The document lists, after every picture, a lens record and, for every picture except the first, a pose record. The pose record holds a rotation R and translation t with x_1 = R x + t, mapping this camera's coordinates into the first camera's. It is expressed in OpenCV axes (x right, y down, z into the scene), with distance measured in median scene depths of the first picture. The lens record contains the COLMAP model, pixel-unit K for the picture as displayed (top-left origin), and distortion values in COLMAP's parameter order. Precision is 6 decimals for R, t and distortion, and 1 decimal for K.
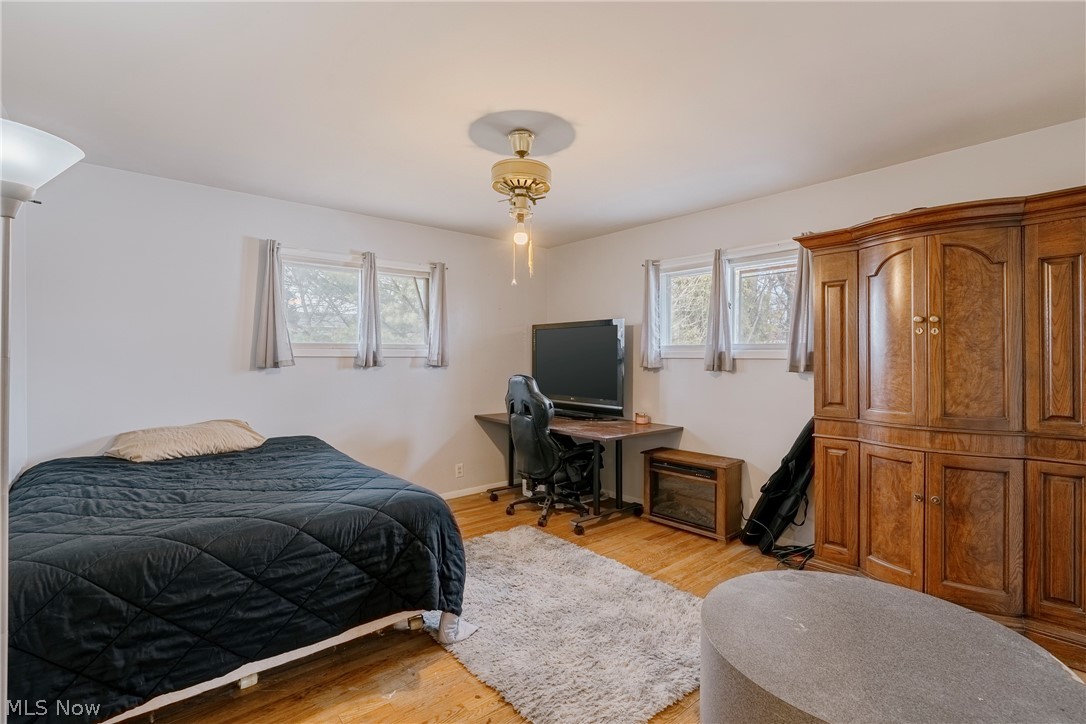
lens RADIAL K [[492.2, 0, 546.8], [0, 492.2, 361.6], [0, 0, 1]] dist [-0.008177, 0.001162]
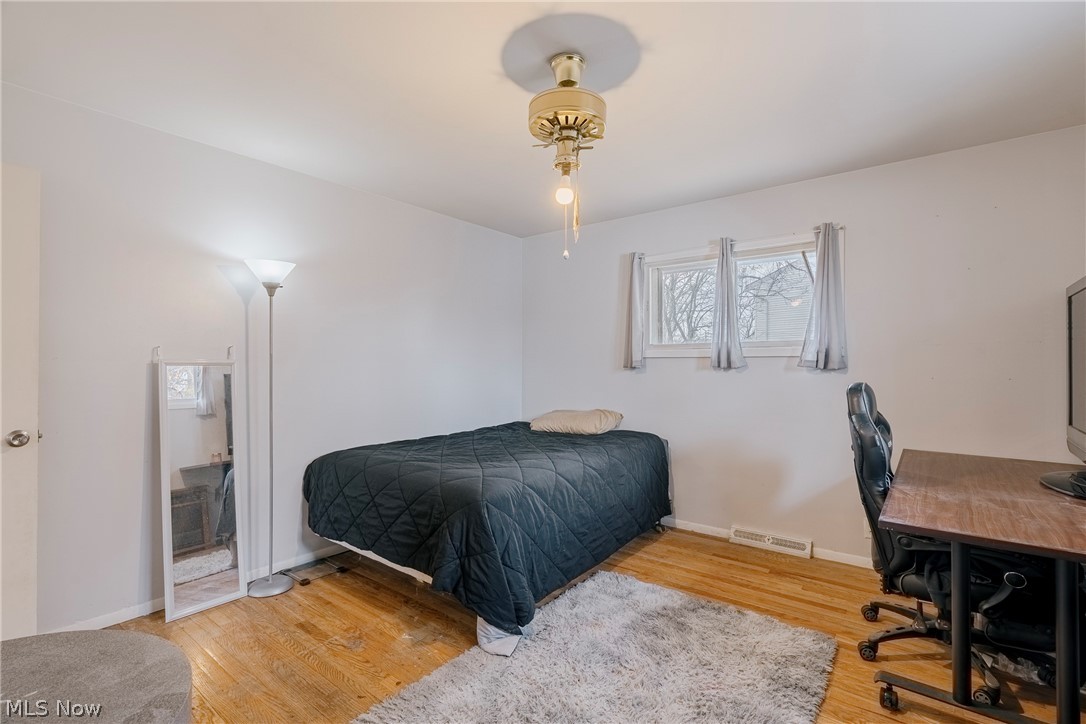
lens RADIAL K [[492.2, 0, 546.8], [0, 492.2, 361.6], [0, 0, 1]] dist [-0.008177, 0.001162]
pose [[0.213022, -0.006446, -0.977026, 0.685605], [-0.010753, 0.999902, -0.008941, 0.016986], [0.976988, 0.012411, 0.212932, 0.801502]]
